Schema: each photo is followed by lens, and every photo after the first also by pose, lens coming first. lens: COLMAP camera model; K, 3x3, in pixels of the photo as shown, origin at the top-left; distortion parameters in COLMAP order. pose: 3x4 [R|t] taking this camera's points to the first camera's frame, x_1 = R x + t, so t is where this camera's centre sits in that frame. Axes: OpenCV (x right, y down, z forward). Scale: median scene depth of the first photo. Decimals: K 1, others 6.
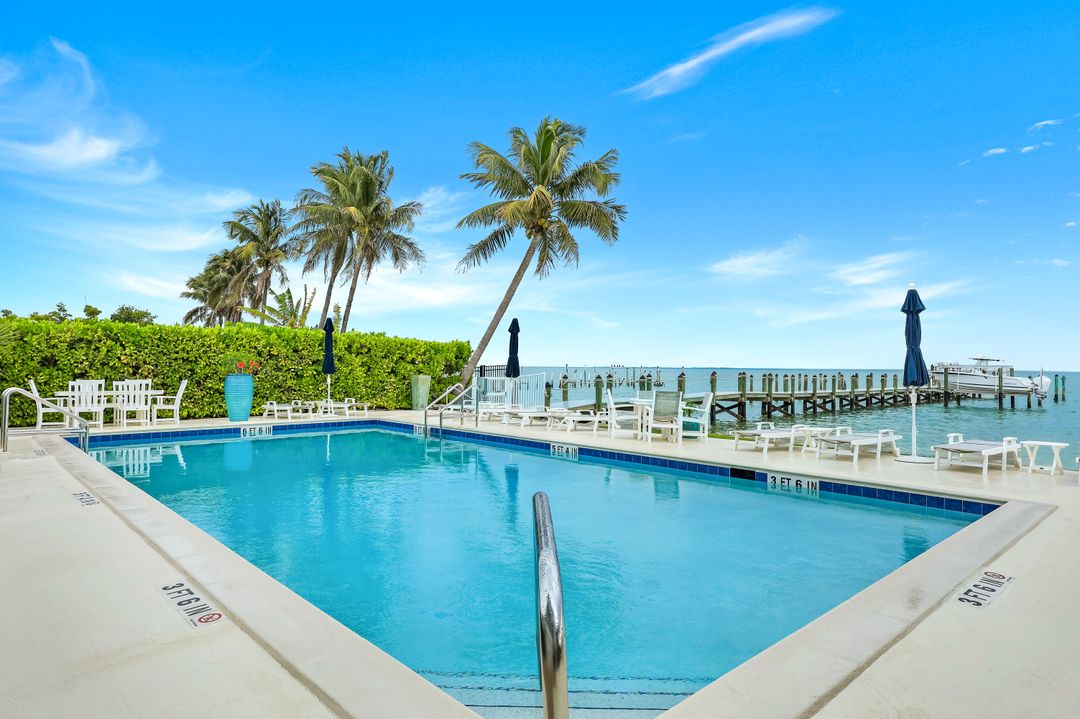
lens RADIAL K [[637.6, 0, 531.3], [0, 637.6, 360.6], [0, 0, 1]] dist [0.000570, -0.000432]
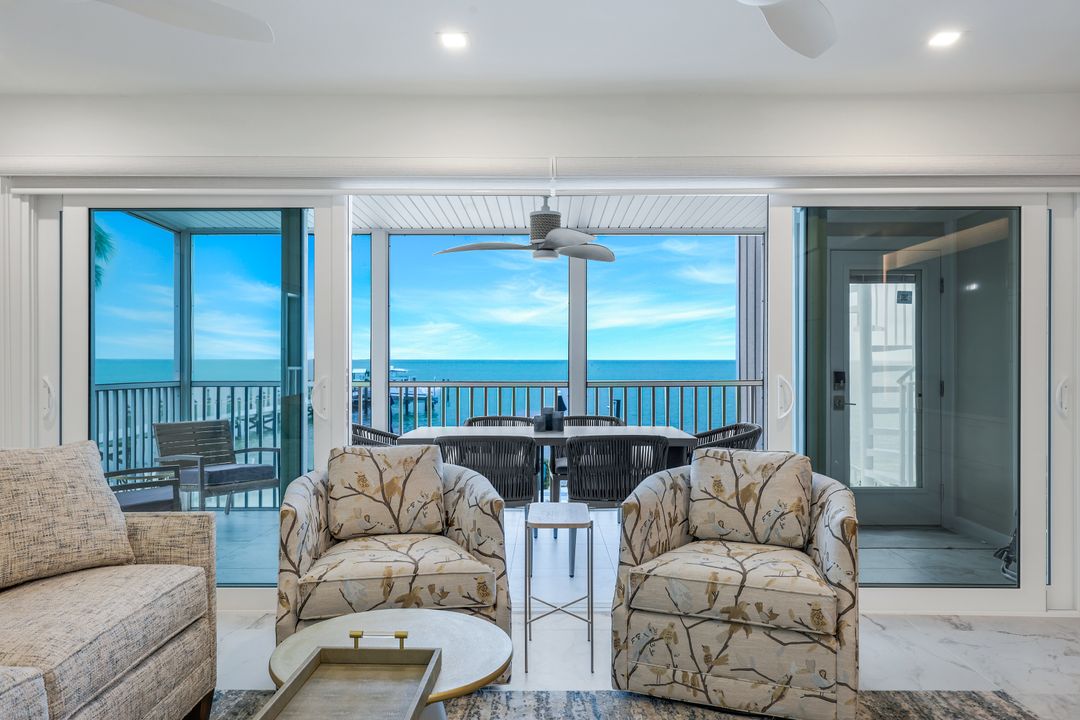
lens RADIAL K [[754.0, 0, 543.6], [0, 754.0, 358.0], [0, 0, 1]] dist [-0.000421, 0.003285]
pose [[0.678927, -0.008478, 0.734157, -0.188581], [0.001511, 0.999947, 0.010151, -0.070427], [-0.734204, -0.005782, 0.678904, -0.213058]]
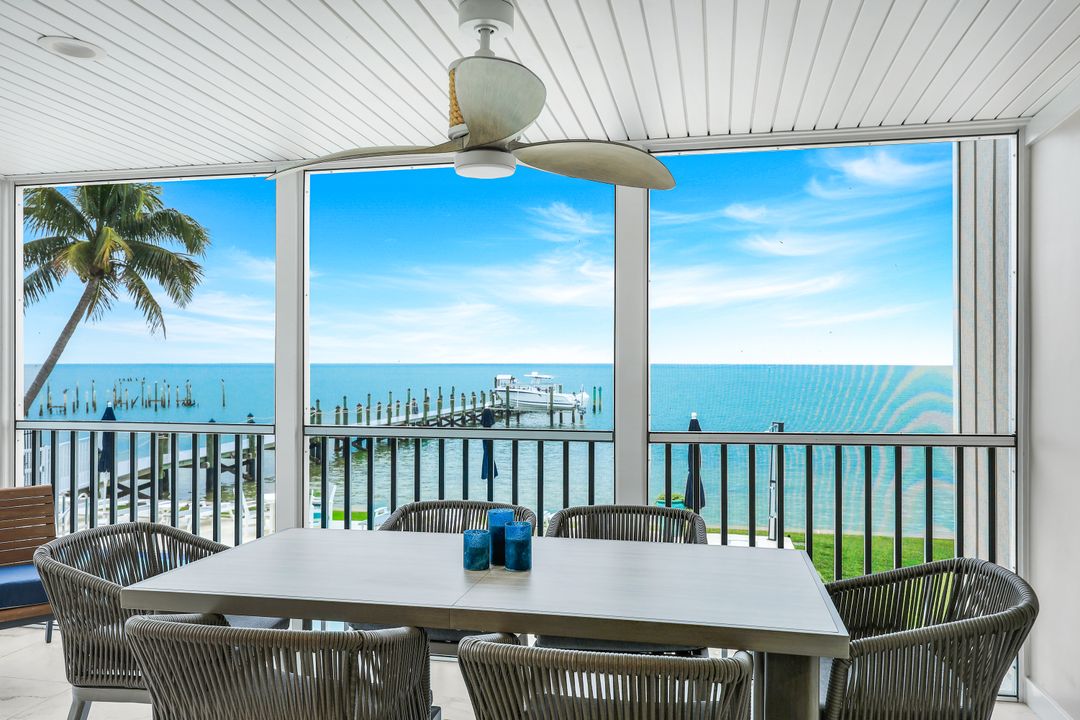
lens RADIAL K [[830.0, 0, 539.8], [0, 830.0, 356.6], [0, 0, 1]] dist [0.014348, -0.016767]
pose [[0.816788, -0.005692, 0.576909, -0.108150], [0.004028, 0.999983, 0.004164, -0.073409], [-0.576923, -0.001077, 0.816798, -0.168934]]
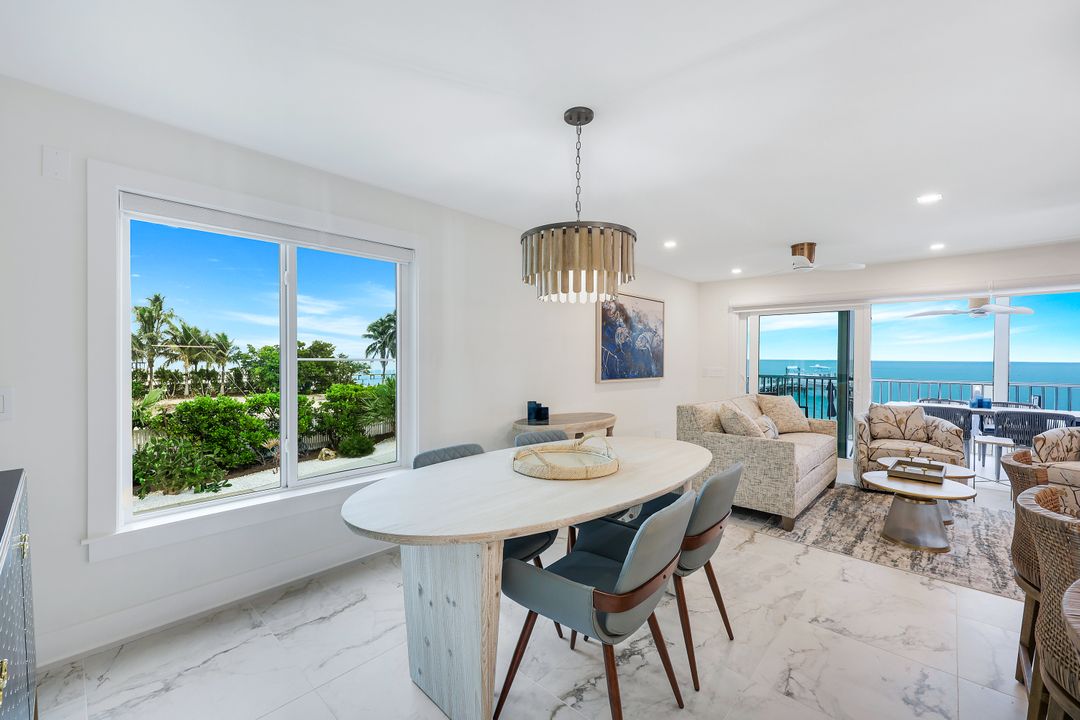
lens RADIAL K [[446.2, 0, 541.7], [0, 446.2, 362.4], [0, 0, 1]] dist [0.003821, -0.000282]
pose [[0.996700, -0.004977, 0.081016, -0.263667], [0.003646, 0.999856, 0.016572, -0.075374], [-0.081087, -0.016222, 0.996575, -0.272530]]
